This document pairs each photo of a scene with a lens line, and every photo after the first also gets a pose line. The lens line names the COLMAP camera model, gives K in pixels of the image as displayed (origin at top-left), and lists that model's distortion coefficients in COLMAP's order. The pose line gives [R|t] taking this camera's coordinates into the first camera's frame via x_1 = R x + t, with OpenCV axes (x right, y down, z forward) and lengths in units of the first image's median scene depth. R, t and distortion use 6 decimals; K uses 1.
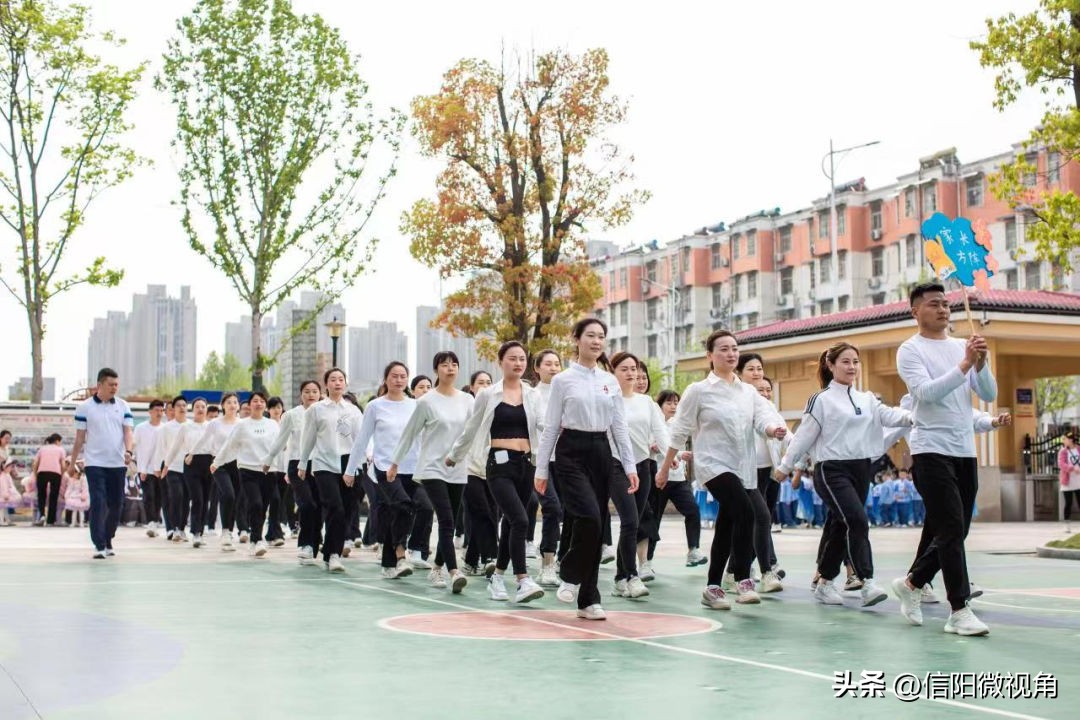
lens RADIAL K [[1694.7, 0, 542.2], [0, 1694.7, 357.8], [0, 0, 1]] dist [-0.107175, 0.000000]
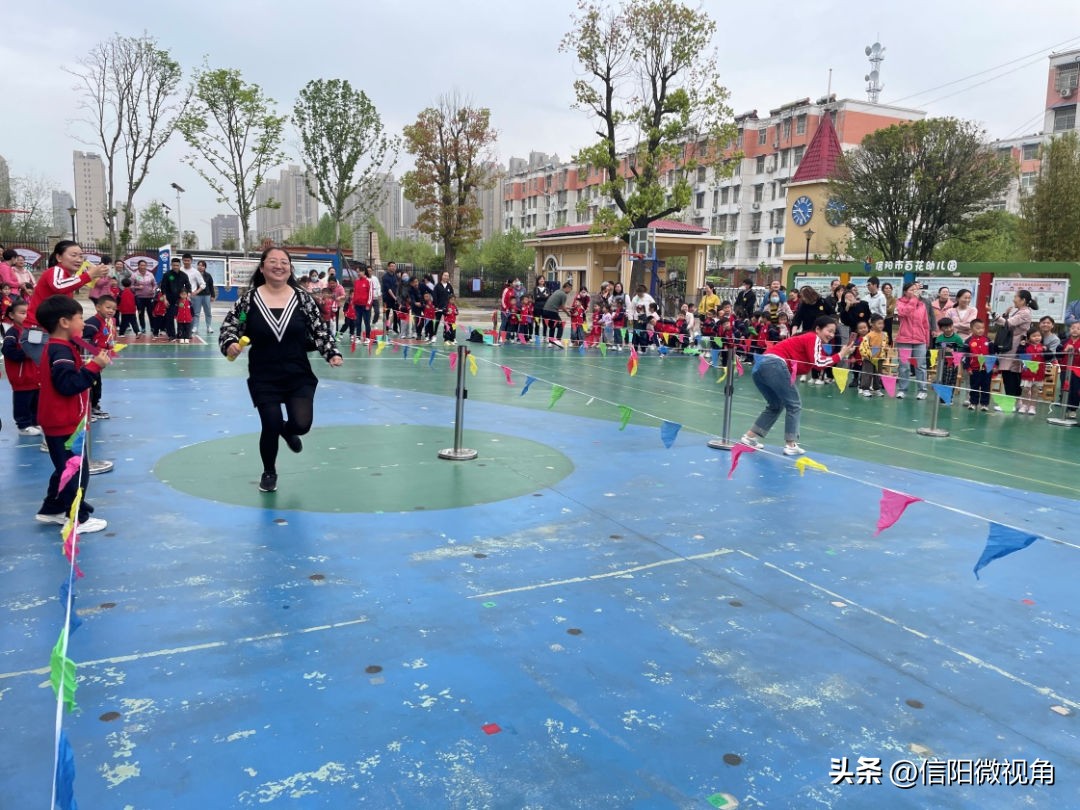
lens RADIAL K [[857.2, 0, 538.3], [0, 857.2, 410.7], [0, 0, 1]] dist [0.044279, -0.000020]
pose [[0.998609, 0.022847, 0.047520, 0.064342], [-0.032618, 0.975784, 0.216291, -0.036819], [-0.041428, -0.217540, 0.975172, -0.273167]]
